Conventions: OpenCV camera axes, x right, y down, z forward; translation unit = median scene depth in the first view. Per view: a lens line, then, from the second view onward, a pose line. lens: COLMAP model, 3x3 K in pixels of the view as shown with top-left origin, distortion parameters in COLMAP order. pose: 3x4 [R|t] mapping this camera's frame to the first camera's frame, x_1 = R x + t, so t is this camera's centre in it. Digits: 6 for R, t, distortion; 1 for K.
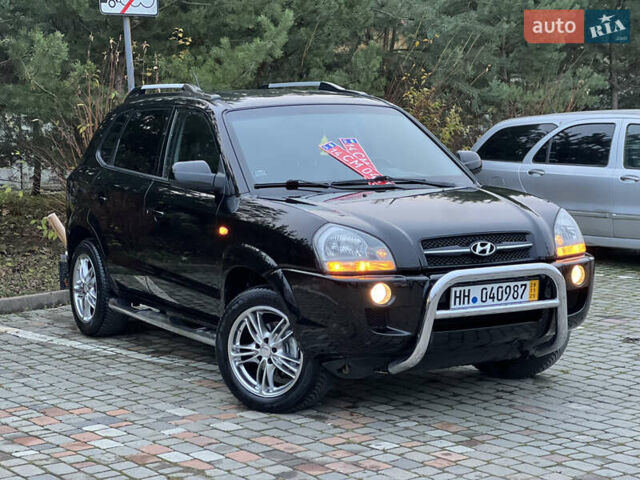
lens RADIAL K [[1419.4, 0, 330.1], [0, 1419.4, 223.7], [0, 0, 1]] dist [0.271231, 0.000000]
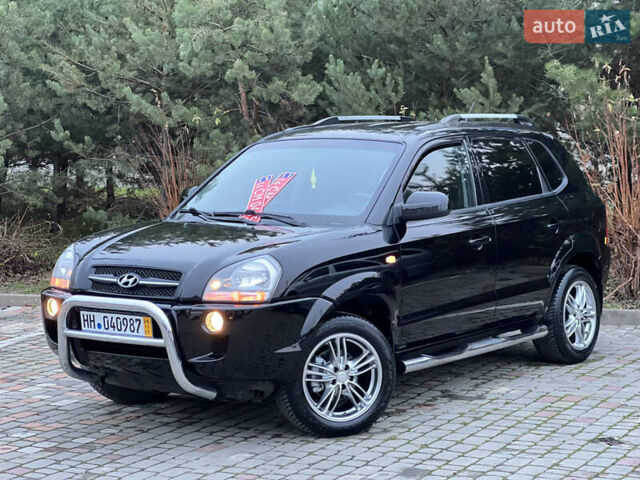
lens RADIAL K [[1419.4, 0, 315.8], [0, 1419.4, 219.4], [0, 0, 1]] dist [0.271231, 0.000000]
pose [[0.403221, 0.073622, -0.912136, 1.135679], [-0.076106, 0.996003, 0.046747, -0.088982], [0.911932, 0.050570, 0.407213, 0.691601]]
